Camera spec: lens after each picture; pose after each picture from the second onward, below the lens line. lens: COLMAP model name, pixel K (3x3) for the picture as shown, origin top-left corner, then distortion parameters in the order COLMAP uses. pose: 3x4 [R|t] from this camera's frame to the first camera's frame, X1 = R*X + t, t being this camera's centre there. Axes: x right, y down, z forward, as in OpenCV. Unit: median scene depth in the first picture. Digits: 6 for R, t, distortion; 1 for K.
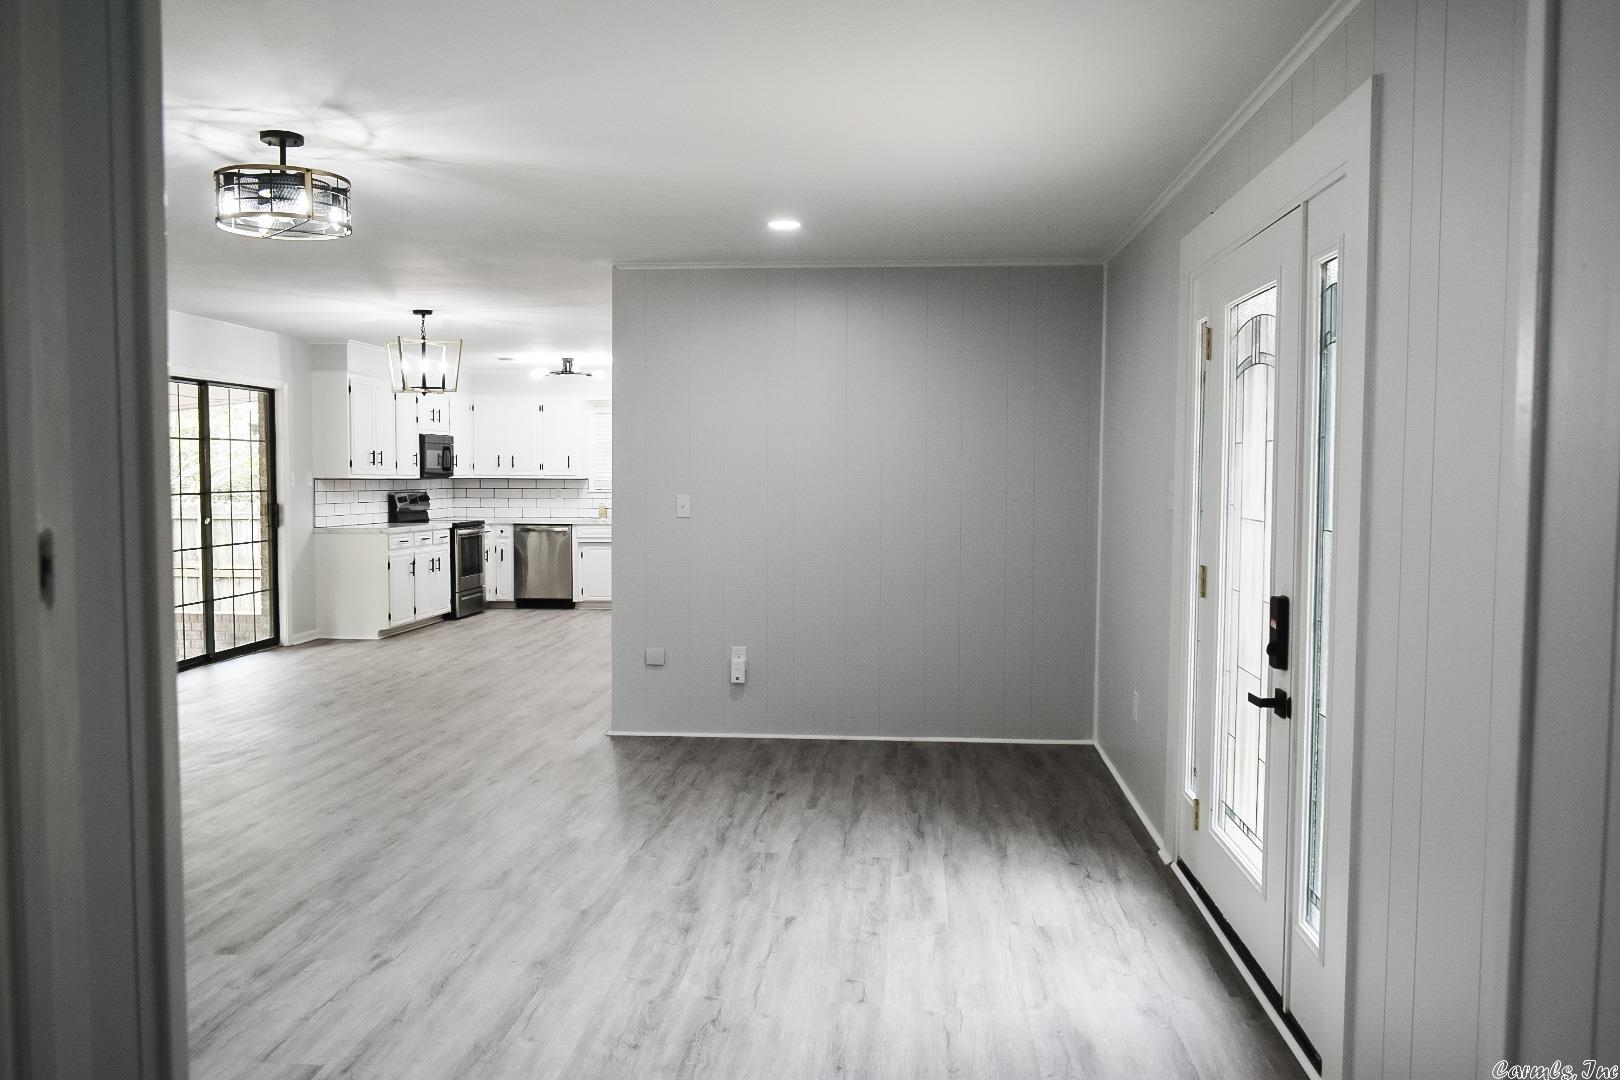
lens RADIAL K [[1251.6, 0, 822.5], [0, 1251.6, 533.6], [0, 0, 1]] dist [-0.017619, 0.006526]
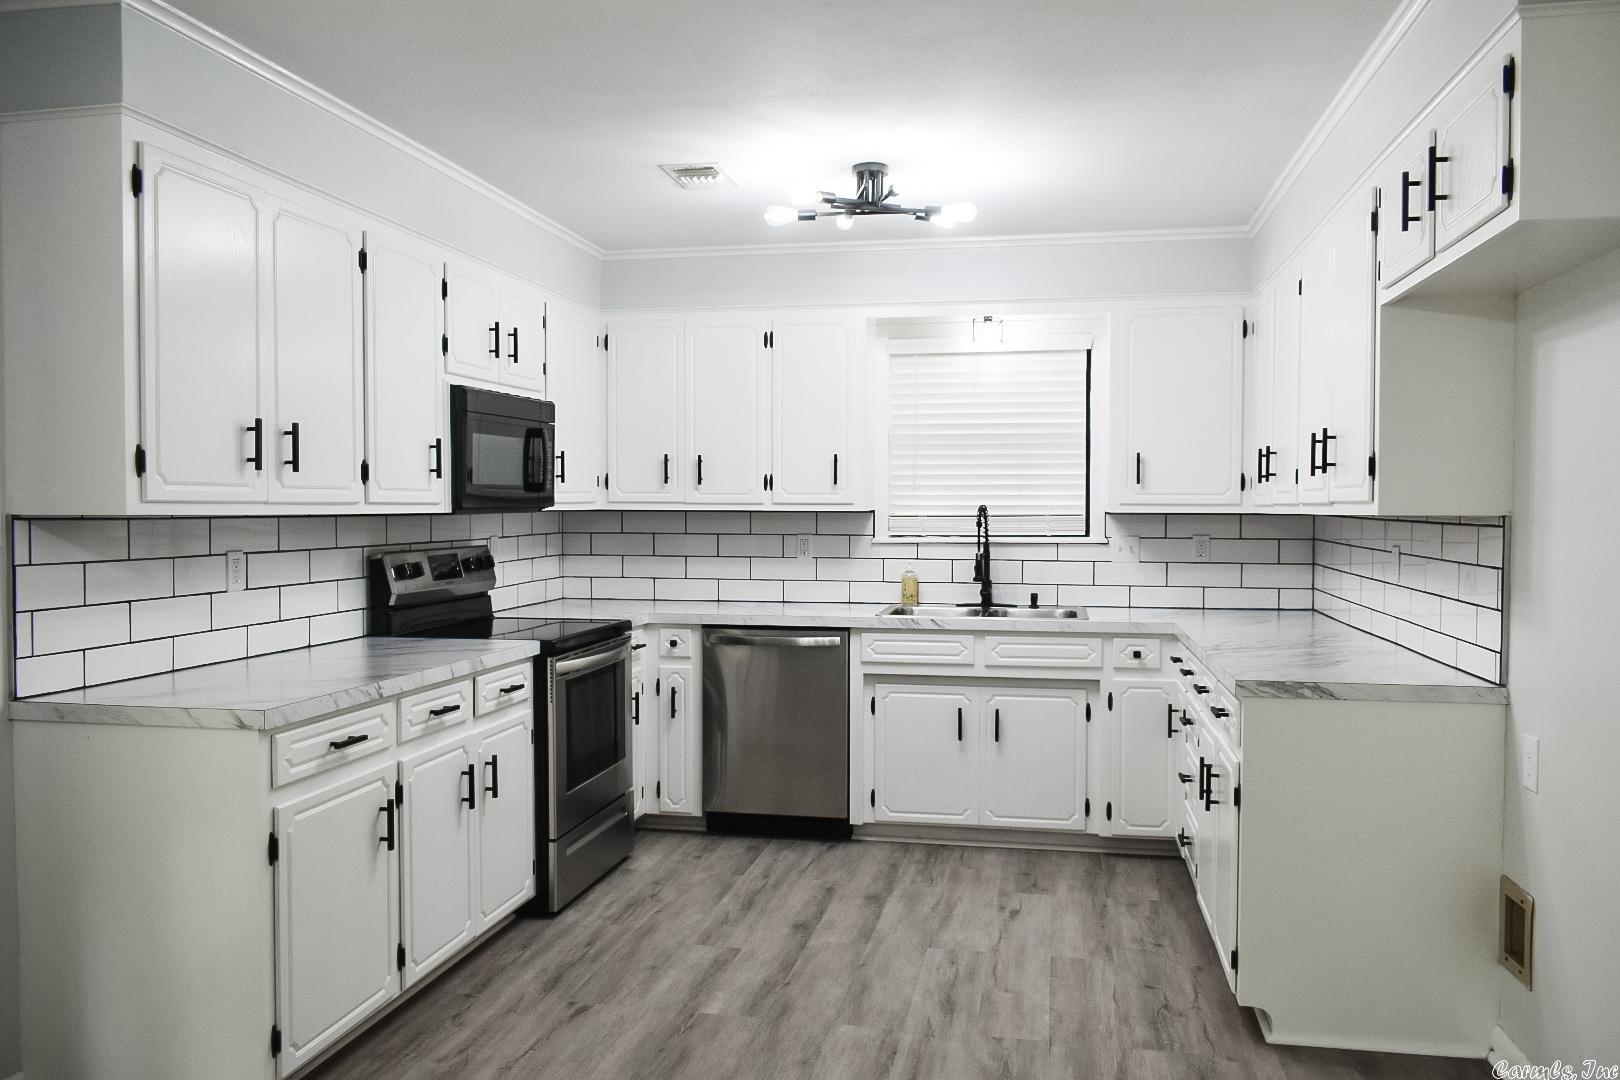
lens RADIAL K [[1251.6, 0, 820.3], [0, 1251.6, 541.1], [0, 0, 1]] dist [-0.017619, 0.006526]
pose [[0.993479, 0.002945, -0.113976, -0.215065], [-0.004656, 0.999880, -0.014745, -0.037727], [0.113919, 0.015179, 0.993374, 0.795102]]
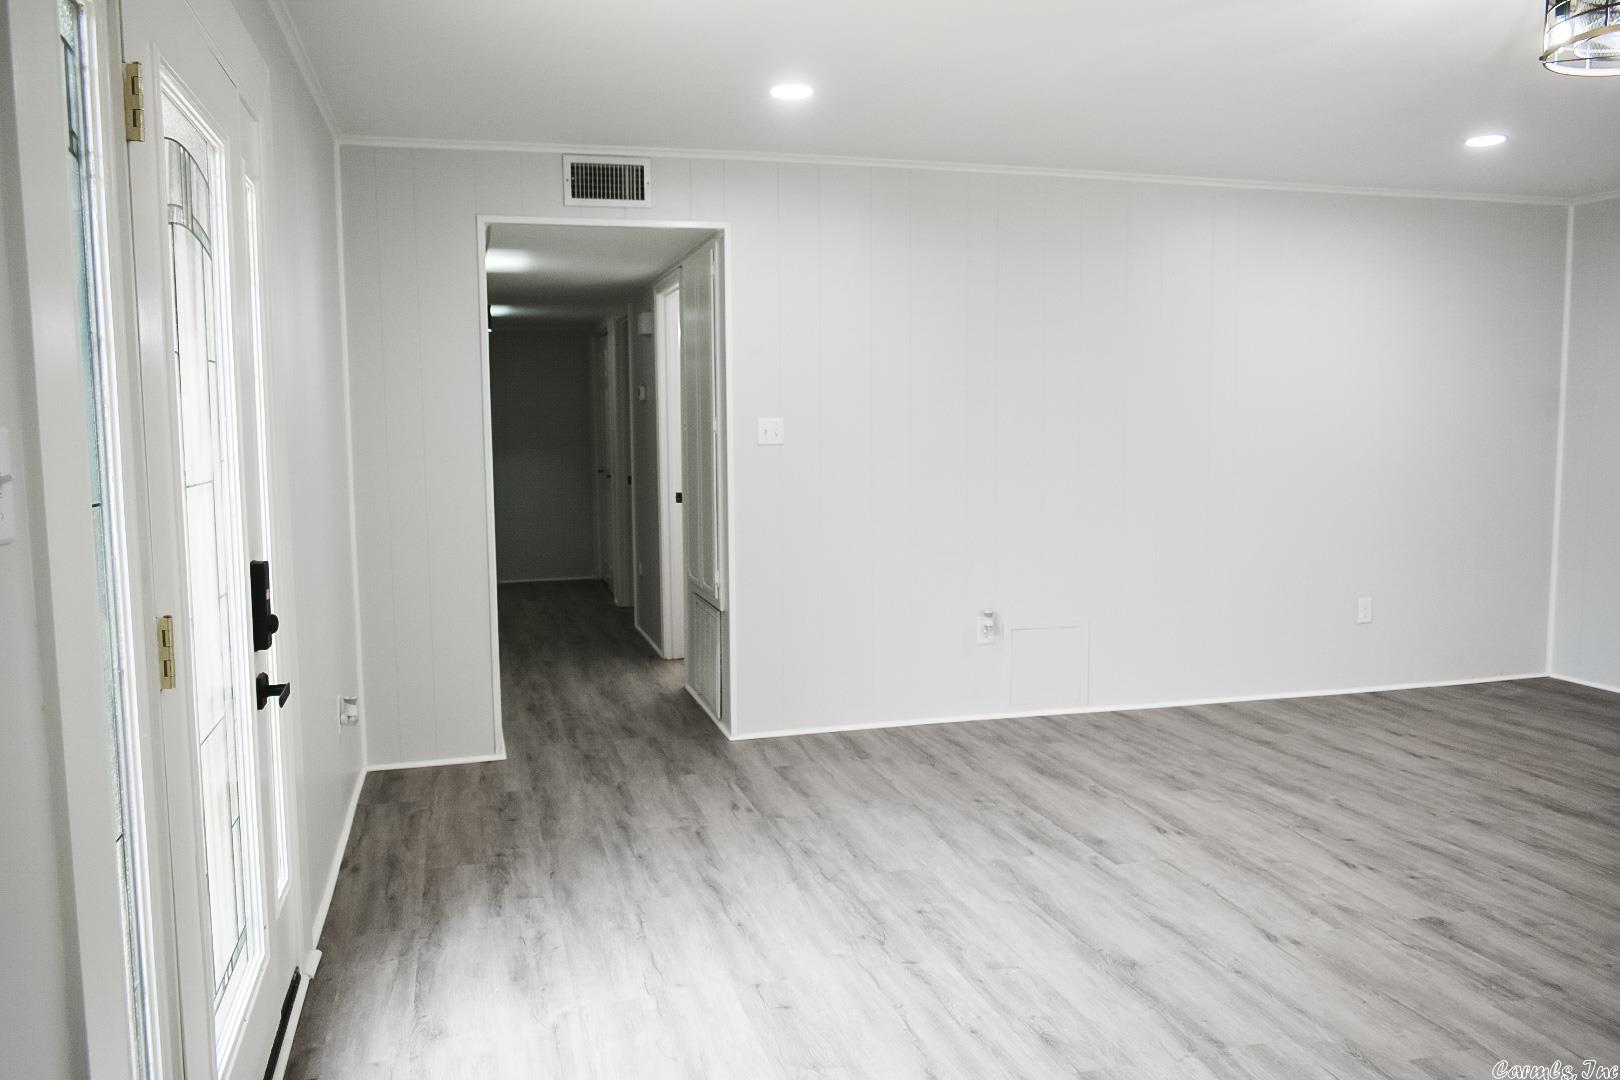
lens RADIAL K [[1251.6, 0, 817.7], [0, 1251.6, 535.8], [0, 0, 1]] dist [-0.017619, 0.006526]
pose [[-0.939362, 0.035072, -0.341129, 0.098548], [-0.014257, 0.989903, 0.141031, -0.028521], [0.342631, 0.137342, -0.929377, 0.616194]]
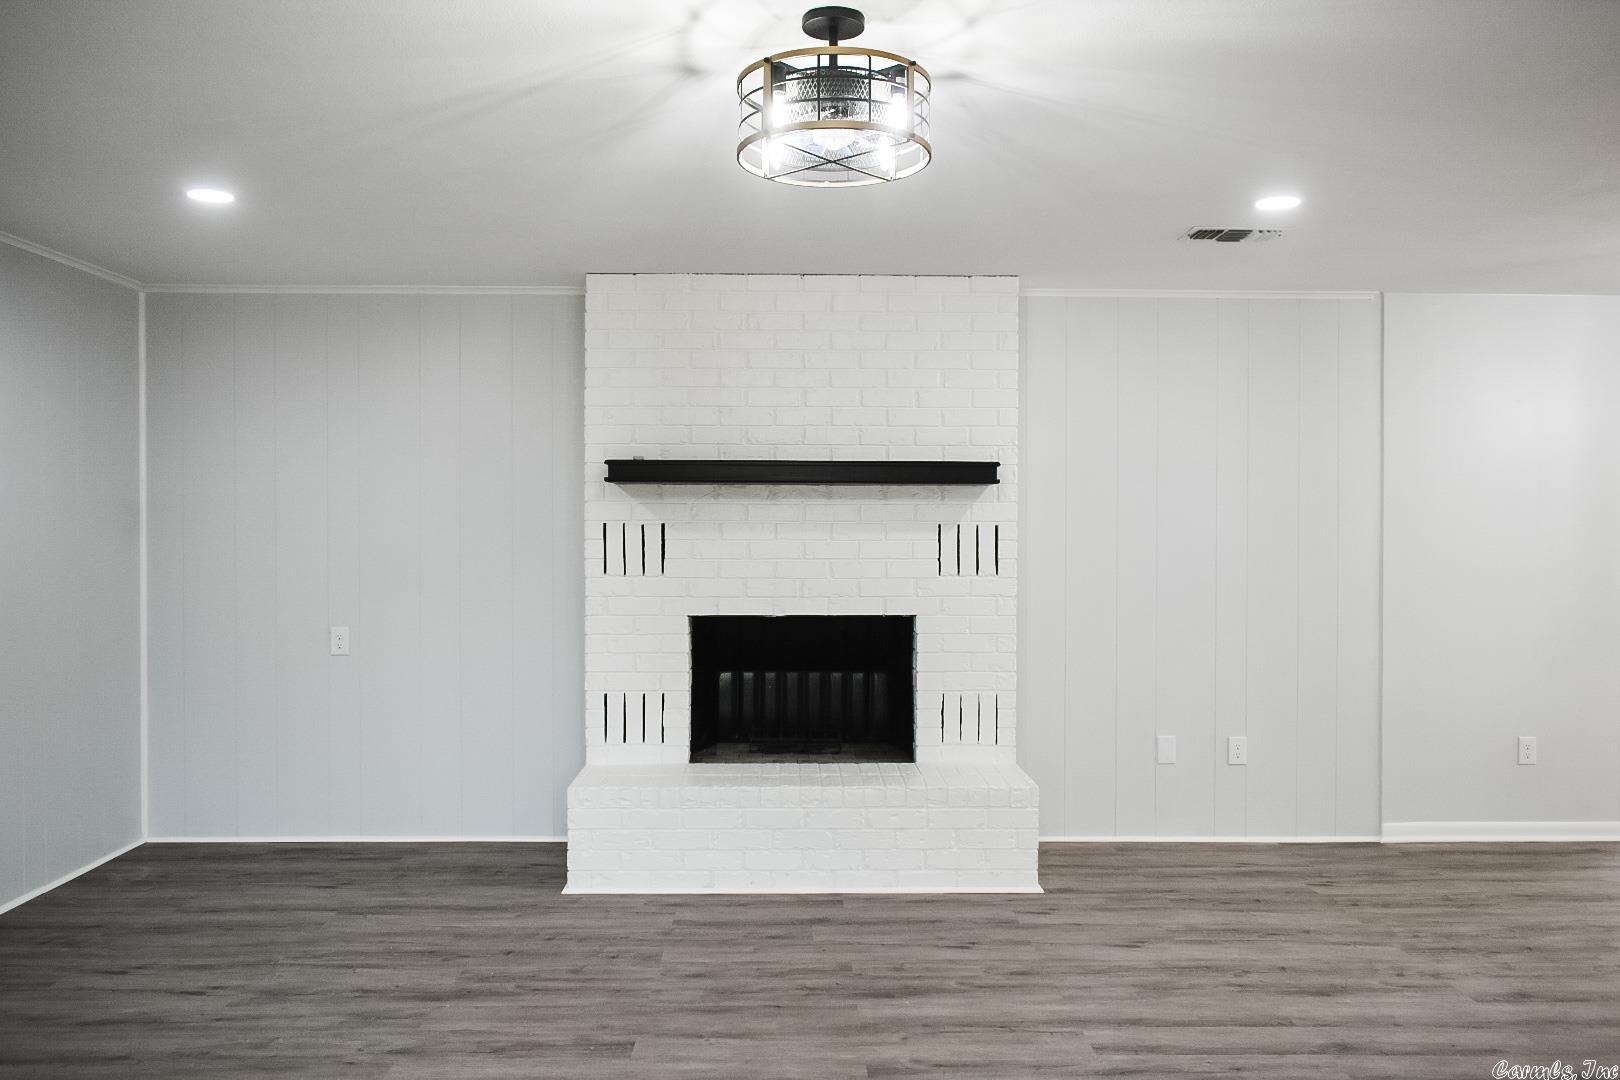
lens RADIAL K [[1251.6, 0, 812.1], [0, 1251.6, 532.0], [0, 0, 1]] dist [-0.017619, 0.006526]
pose [[0.090865, 0.003160, -0.995858, 0.089543], [-0.053135, 0.998586, -0.001680, -0.019822], [0.994445, 0.053067, 0.090904, 0.381273]]
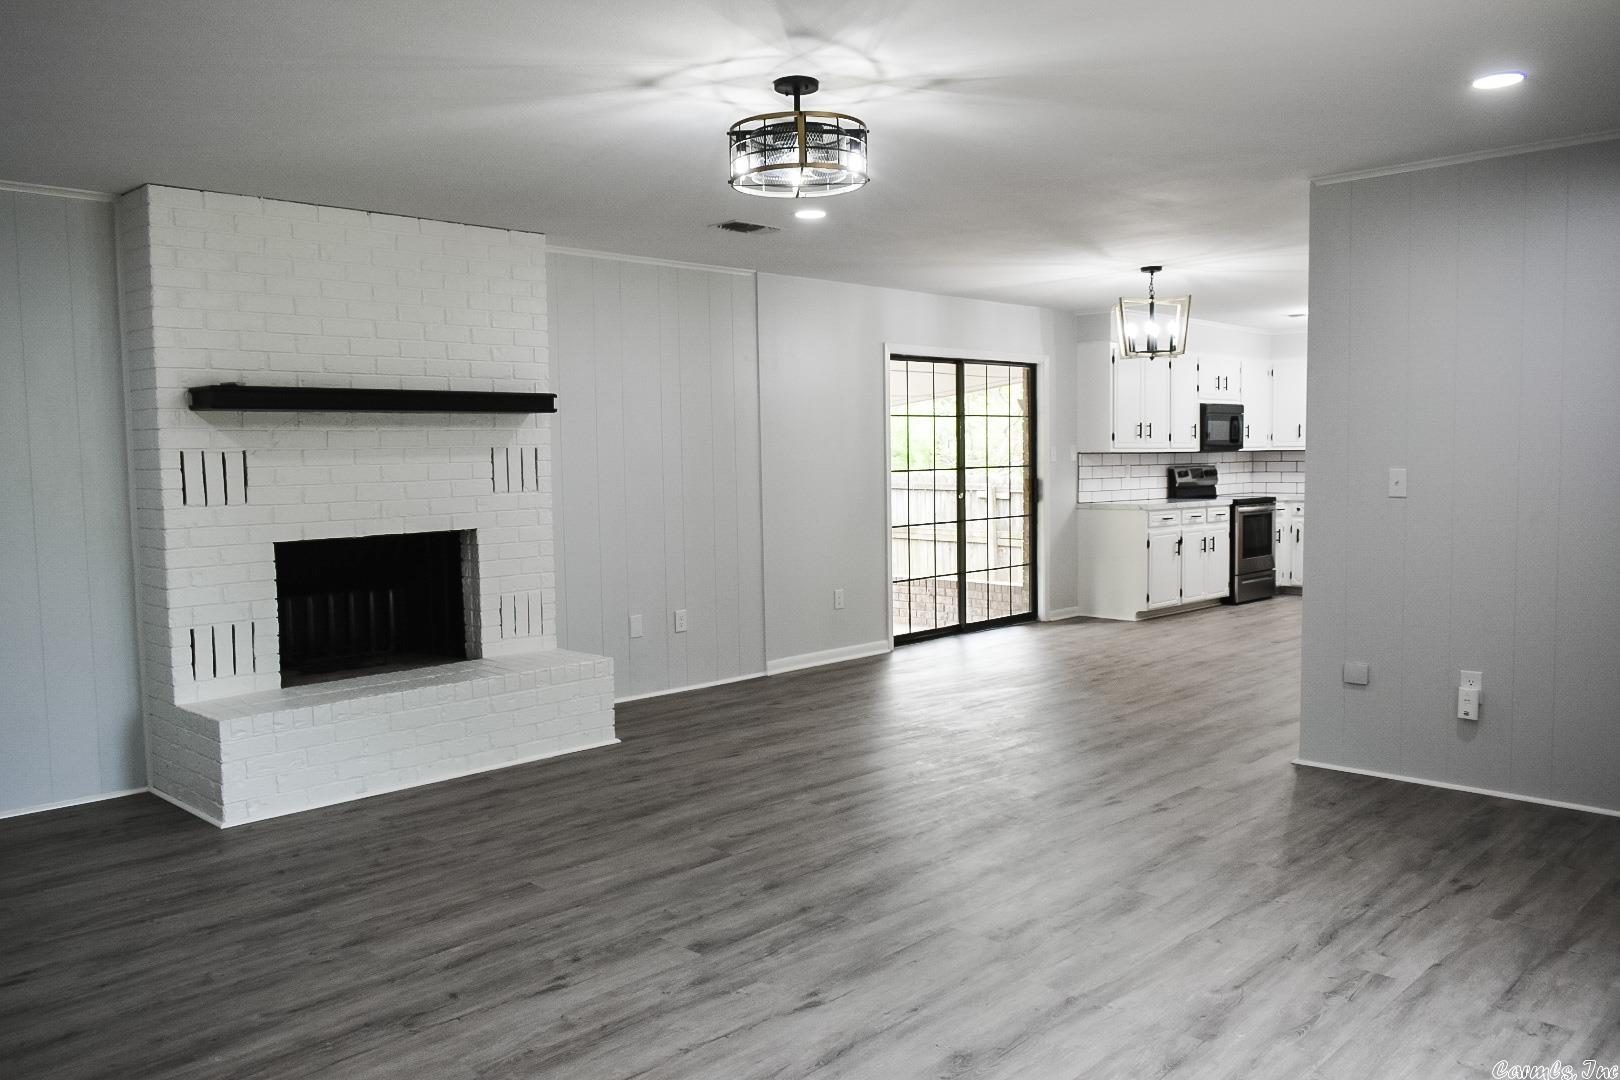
lens RADIAL K [[1251.6, 0, 815.3], [0, 1251.6, 533.2], [0, 0, 1]] dist [-0.017619, 0.006526]
pose [[0.763718, 0.028235, -0.644933, 0.074687], [-0.014909, 0.999548, 0.026106, -0.003736], [0.645378, -0.010322, 0.763793, 0.120310]]
